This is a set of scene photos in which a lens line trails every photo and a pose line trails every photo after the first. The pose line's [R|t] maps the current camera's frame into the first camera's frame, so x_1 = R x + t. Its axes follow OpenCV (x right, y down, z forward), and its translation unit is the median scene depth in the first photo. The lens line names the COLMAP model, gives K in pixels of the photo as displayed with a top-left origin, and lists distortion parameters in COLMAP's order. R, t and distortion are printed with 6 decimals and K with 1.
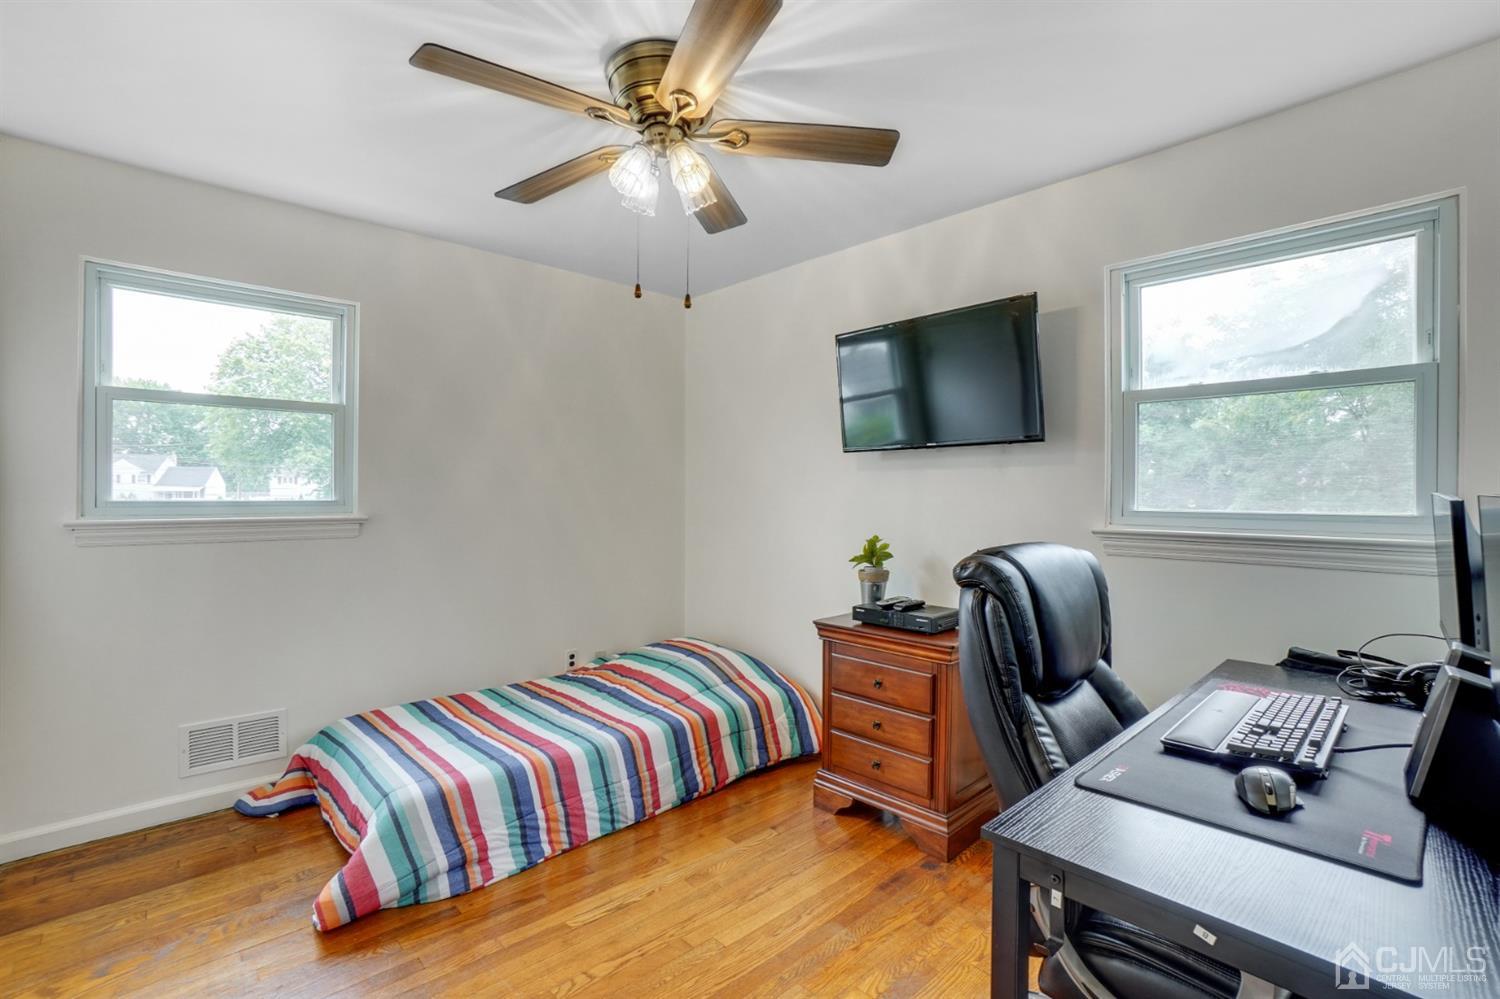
lens RADIAL K [[682.6, 0, 750.1], [0, 682.6, 498.6], [0, 0, 1]] dist [-0.028576, 0.001034]
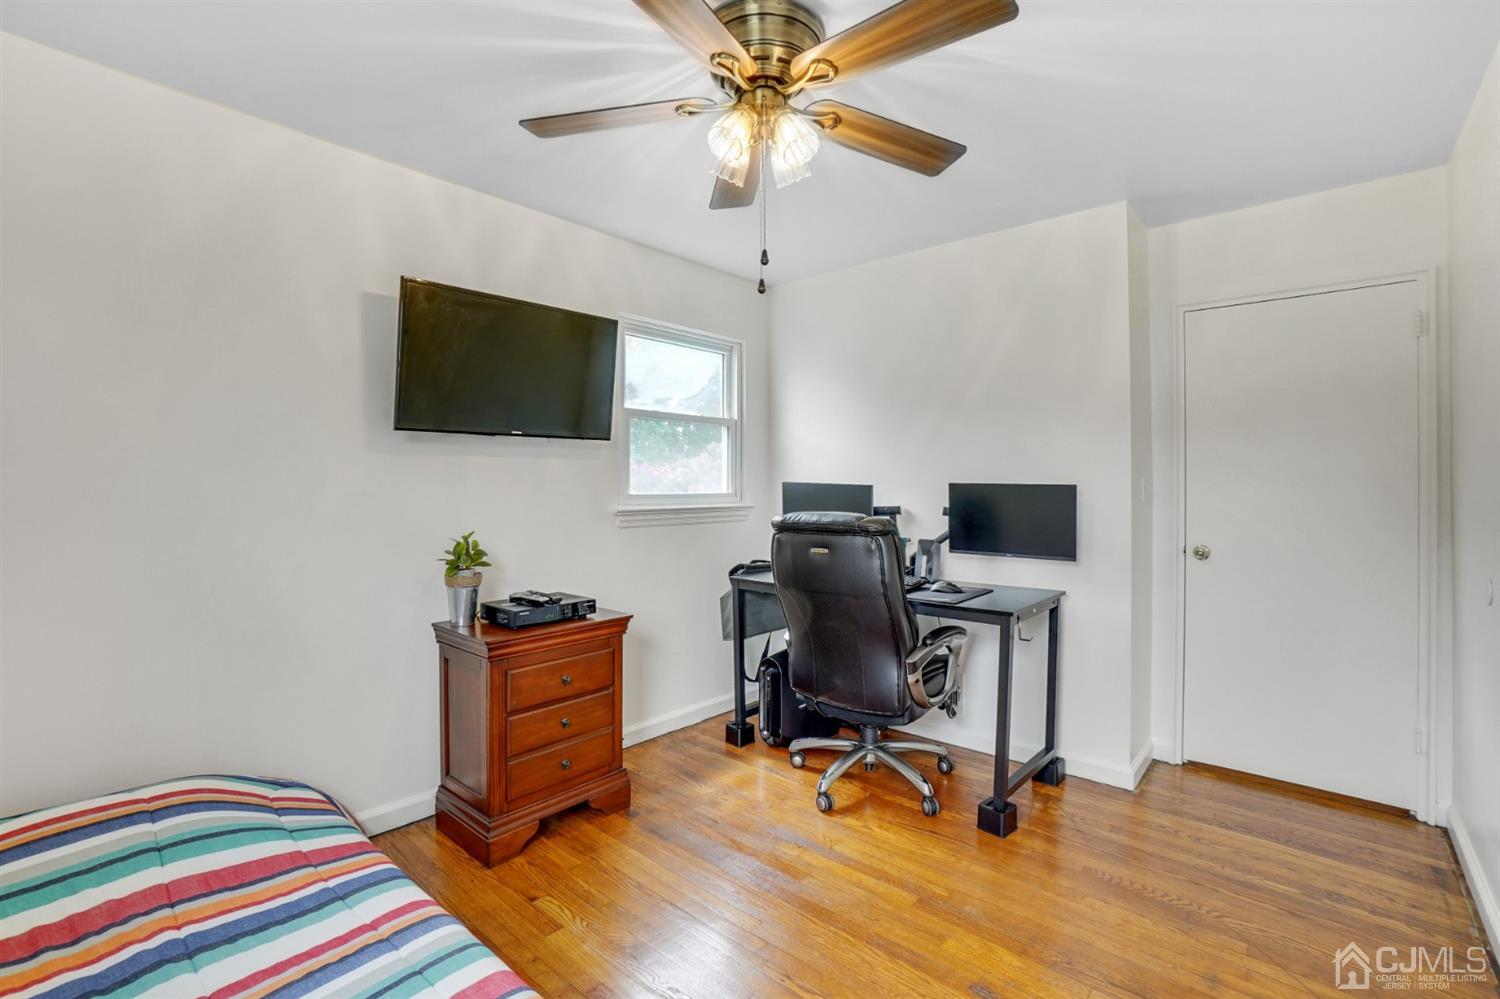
lens RADIAL K [[675.4, 0, 733.4], [0, 675.4, 483.1], [0, 0, 1]] dist [-0.028989, 0.000824]
pose [[-0.075674, -0.005799, 0.997116, -0.778321], [0.005938, 0.999963, 0.006266, -0.012466], [-0.997115, 0.006395, -0.075637, 0.827810]]
